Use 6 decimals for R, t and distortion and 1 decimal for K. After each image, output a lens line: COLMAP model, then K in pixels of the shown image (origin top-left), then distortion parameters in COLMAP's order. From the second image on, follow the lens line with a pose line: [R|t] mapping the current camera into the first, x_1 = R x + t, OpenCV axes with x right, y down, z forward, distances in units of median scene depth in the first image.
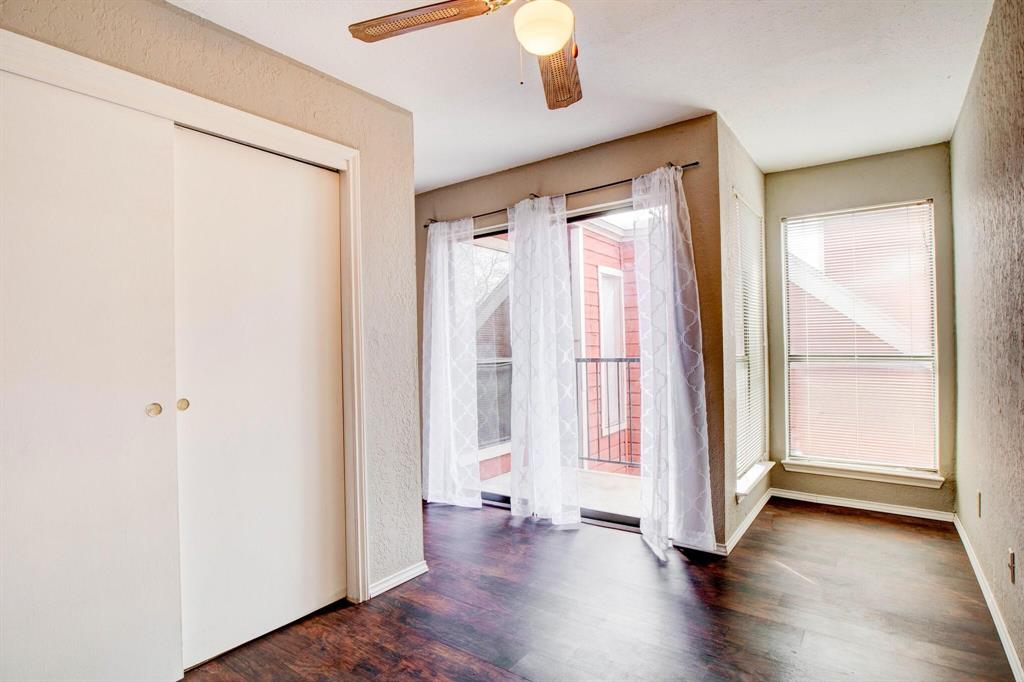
lens RADIAL K [[509.6, 0, 509.6], [0, 509.6, 340.1], [0, 0, 1]] dist [-0.038714, 0.006947]
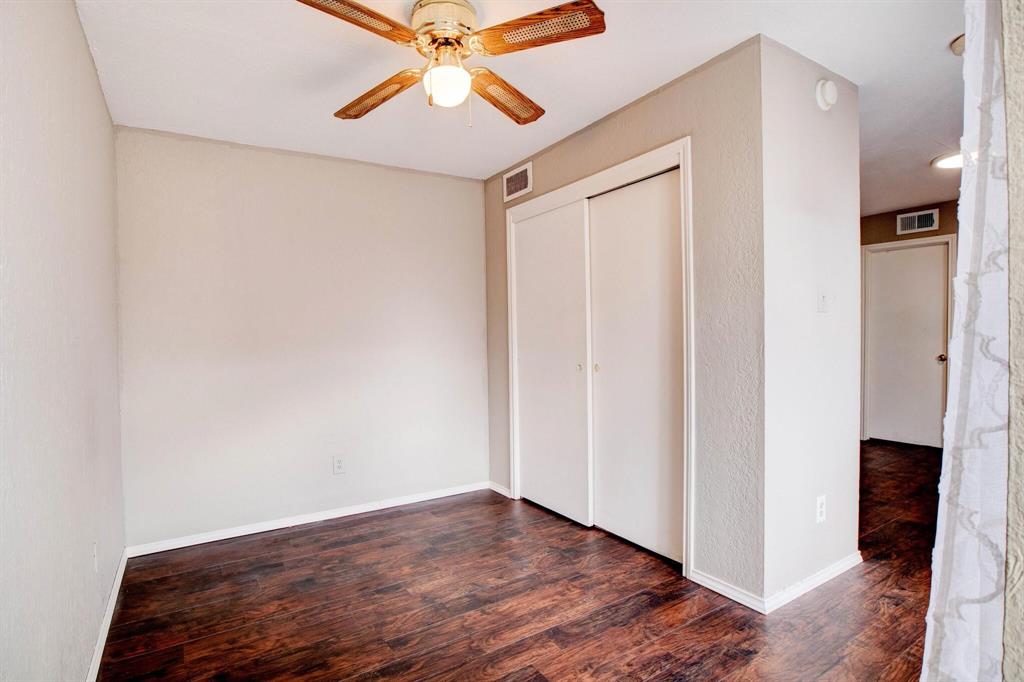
lens RADIAL K [[509.6, 0, 510.2], [0, 509.6, 346.0], [0, 0, 1]] dist [-0.038714, 0.006947]
pose [[-0.360344, 0.032789, -0.932243, 0.852401], [0.027542, 0.999320, 0.024503, 0.008735], [0.932413, -0.016846, -0.361002, 1.130818]]
